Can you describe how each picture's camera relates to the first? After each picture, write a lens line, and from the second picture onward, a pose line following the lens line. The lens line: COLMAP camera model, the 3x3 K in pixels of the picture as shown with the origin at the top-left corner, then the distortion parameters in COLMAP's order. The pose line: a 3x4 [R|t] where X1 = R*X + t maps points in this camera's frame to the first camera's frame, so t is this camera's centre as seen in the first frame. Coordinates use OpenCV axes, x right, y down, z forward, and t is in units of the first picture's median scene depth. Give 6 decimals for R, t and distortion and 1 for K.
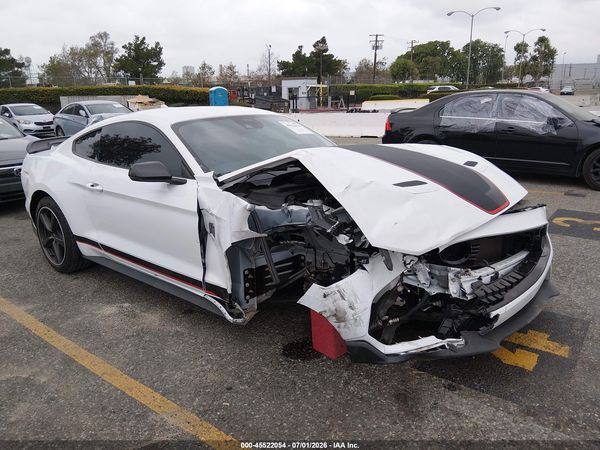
lens RADIAL K [[455.0, 0, 299.2], [0, 455.0, 225.6], [0, 0, 1]] dist [0.033131, -0.075155]
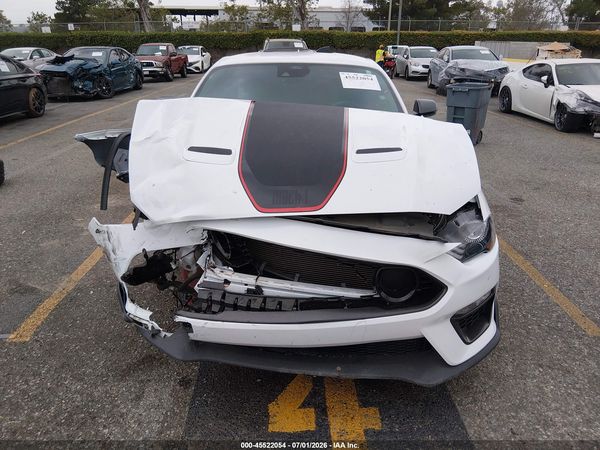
lens RADIAL K [[455.0, 0, 301.9], [0, 455.0, 209.7], [0, 0, 1]] dist [0.033131, -0.075155]
pose [[0.635371, 0.282576, -0.718648, 0.054657], [-0.226713, 0.957890, 0.176206, -0.009433], [0.738177, 0.050971, 0.672679, 0.029659]]
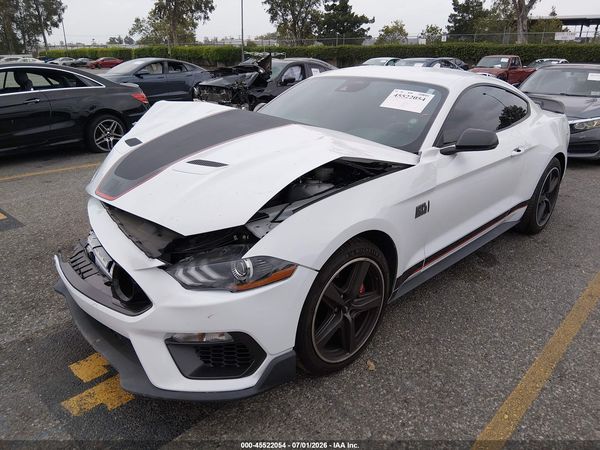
lens RADIAL K [[455.0, 0, 296.9], [0, 455.0, 228.8], [0, 0, 1]] dist [0.033131, -0.075155]
pose [[-0.083329, 0.372435, -0.924310, 0.068619], [-0.276805, 0.882384, 0.380497, -0.022665], [0.957306, 0.287560, 0.029564, 0.075211]]
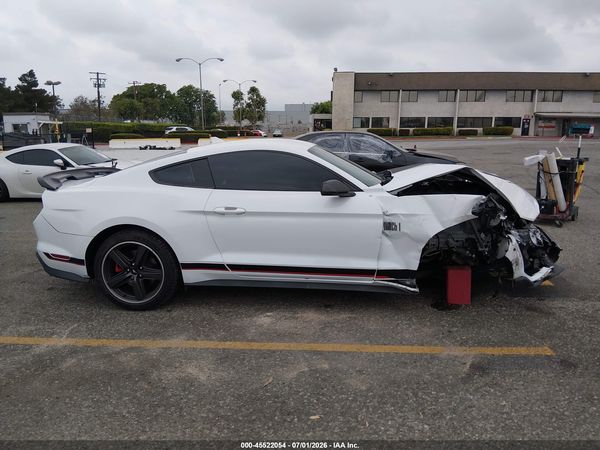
lens RADIAL K [[455.0, 0, 301.3], [0, 455.0, 228.3], [0, 0, 1]] dist [0.033131, -0.075155]
pose [[0.826748, -0.095794, 0.554356, -0.070515], [0.138731, 0.989680, -0.035879, 0.001542], [-0.545198, 0.106569, 0.831506, 0.002226]]
